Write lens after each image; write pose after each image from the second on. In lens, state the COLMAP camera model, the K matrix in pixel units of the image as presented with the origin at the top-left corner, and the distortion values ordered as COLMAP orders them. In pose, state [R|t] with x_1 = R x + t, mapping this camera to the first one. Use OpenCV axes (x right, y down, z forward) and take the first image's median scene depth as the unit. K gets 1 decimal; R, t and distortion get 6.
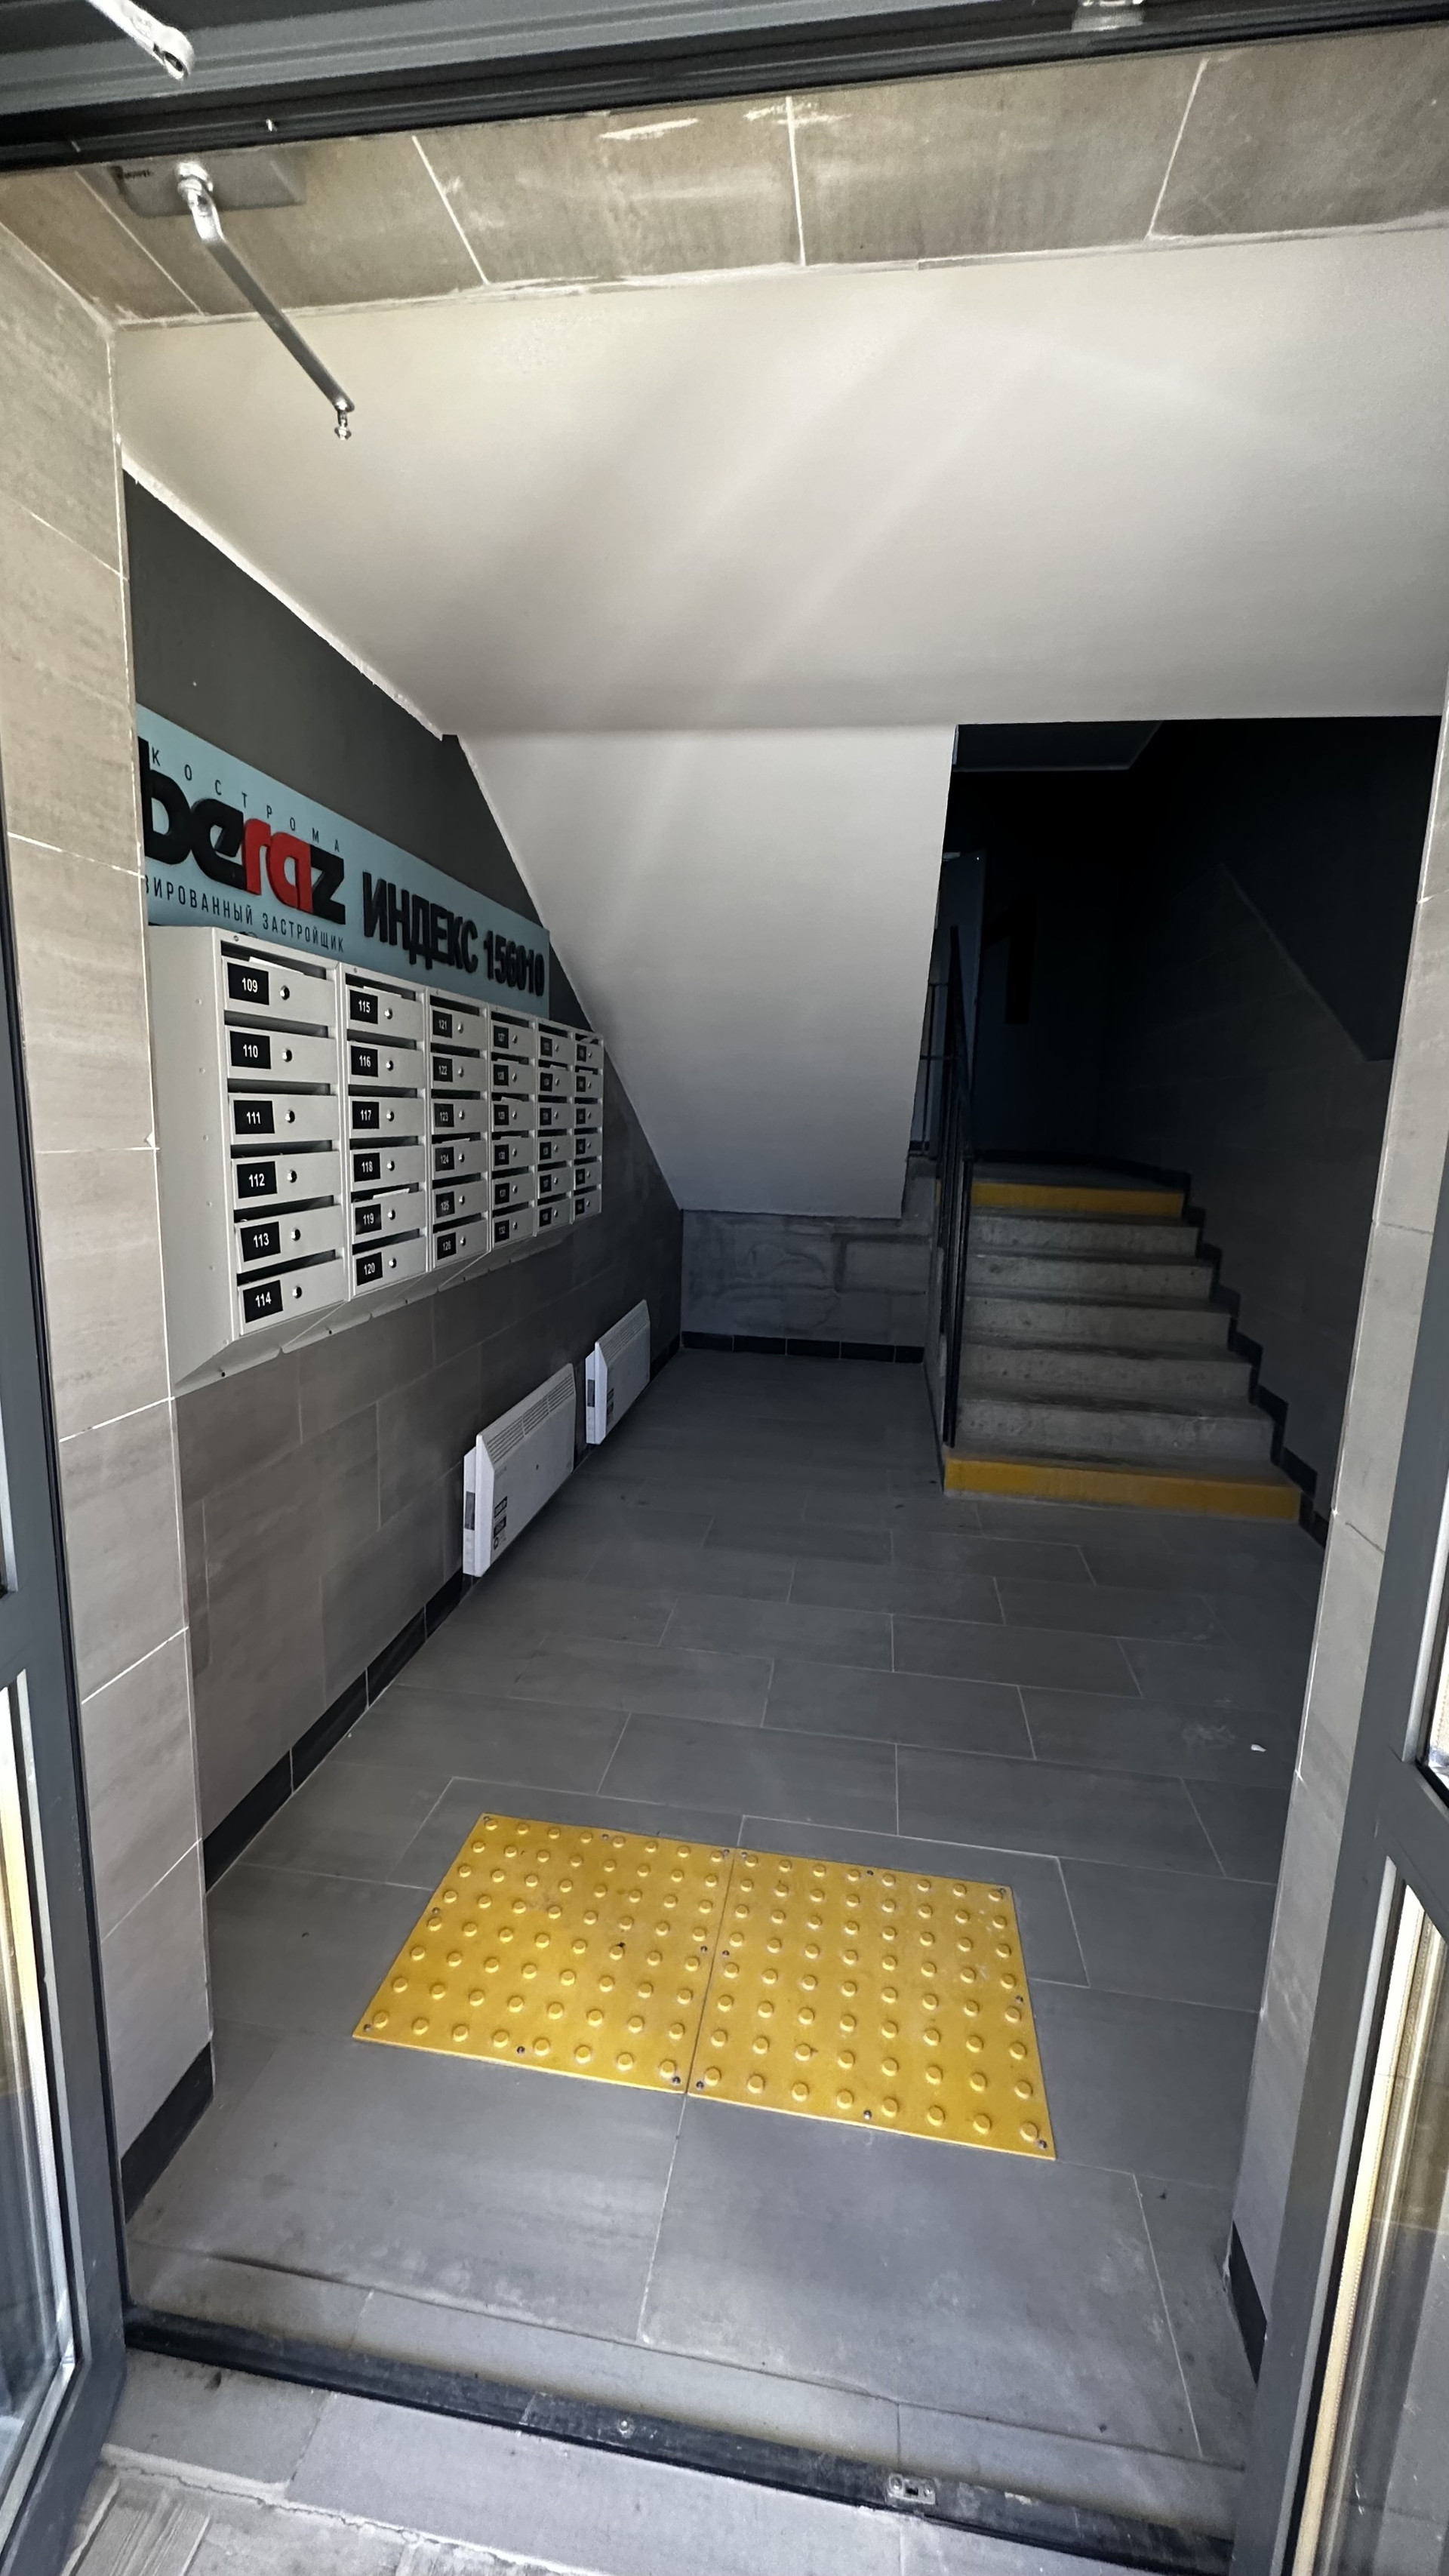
lens RADIAL K [[1022.7, 0, 721.3], [0, 1022.7, 1288.4], [0, 0, 1]] dist [-0.002025, -0.000126]
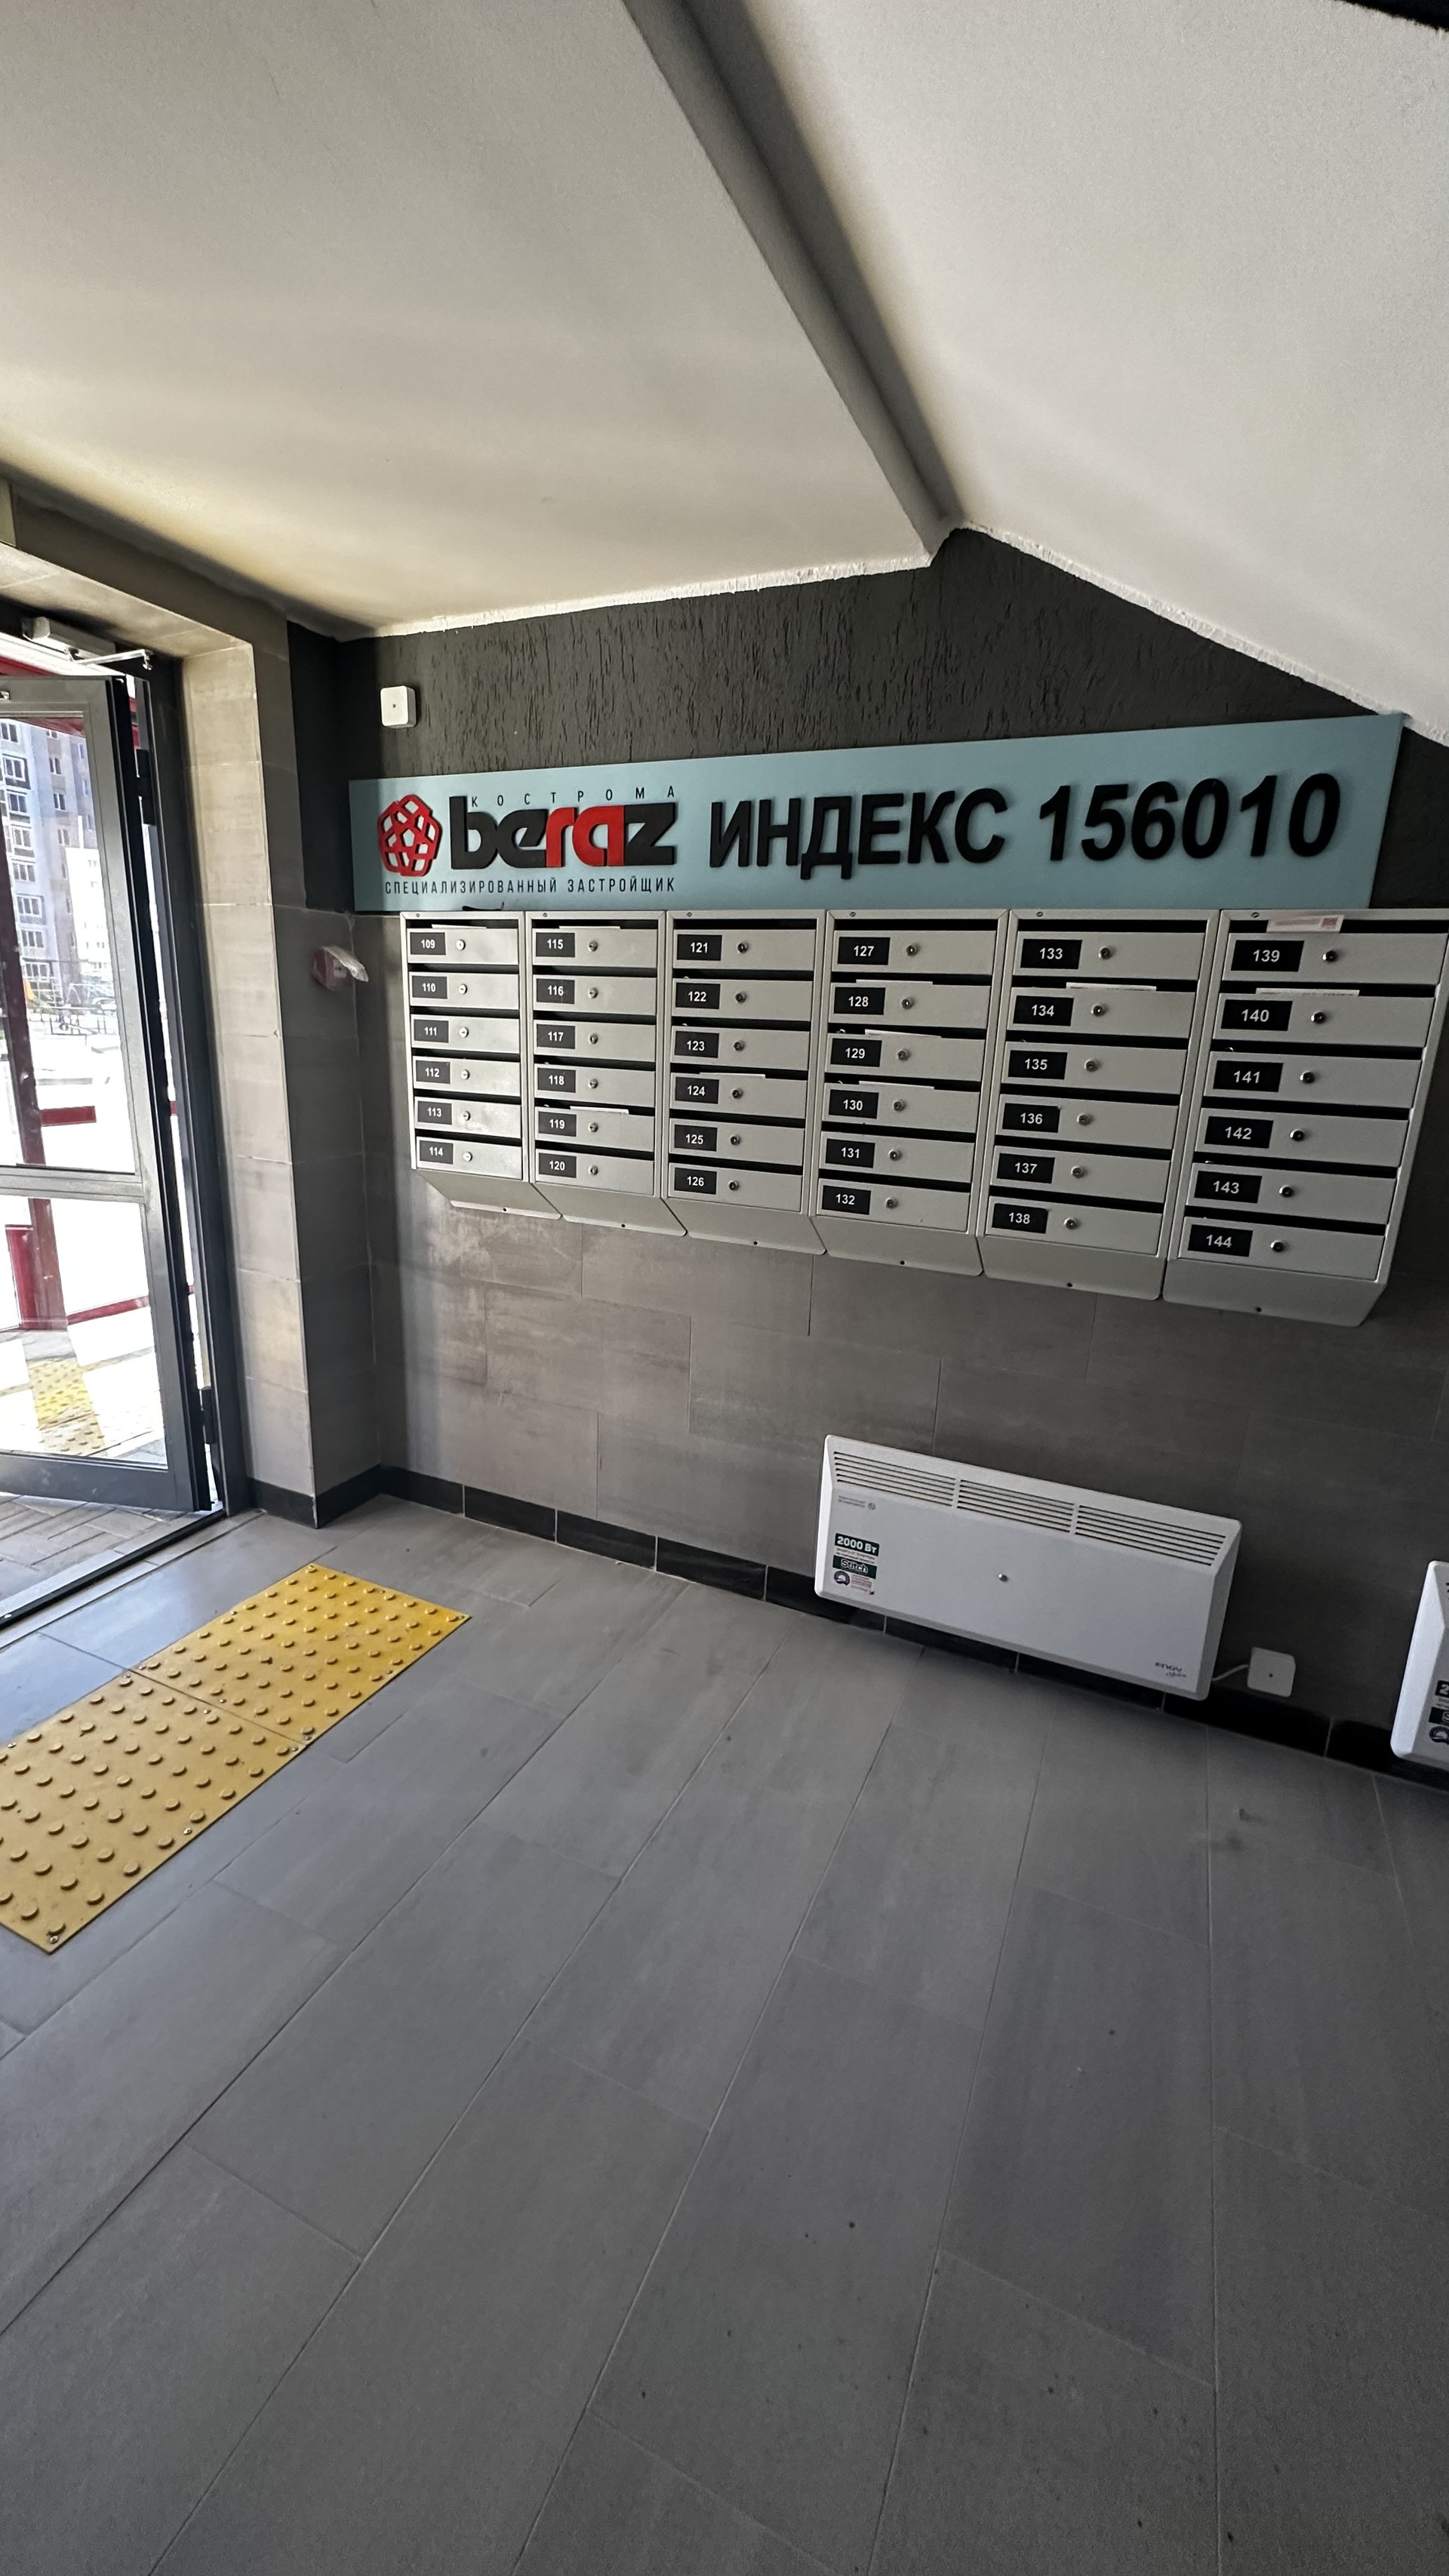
lens RADIAL K [[1022.7, 0, 720.6], [0, 1022.7, 1282.0], [0, 0, 1]] dist [-0.002025, -0.000126]
pose [[-0.260016, 0.206722, -0.943217, 0.803617], [-0.213221, 0.940411, 0.264885, -0.260575], [0.941769, 0.269988, -0.200445, 1.519941]]
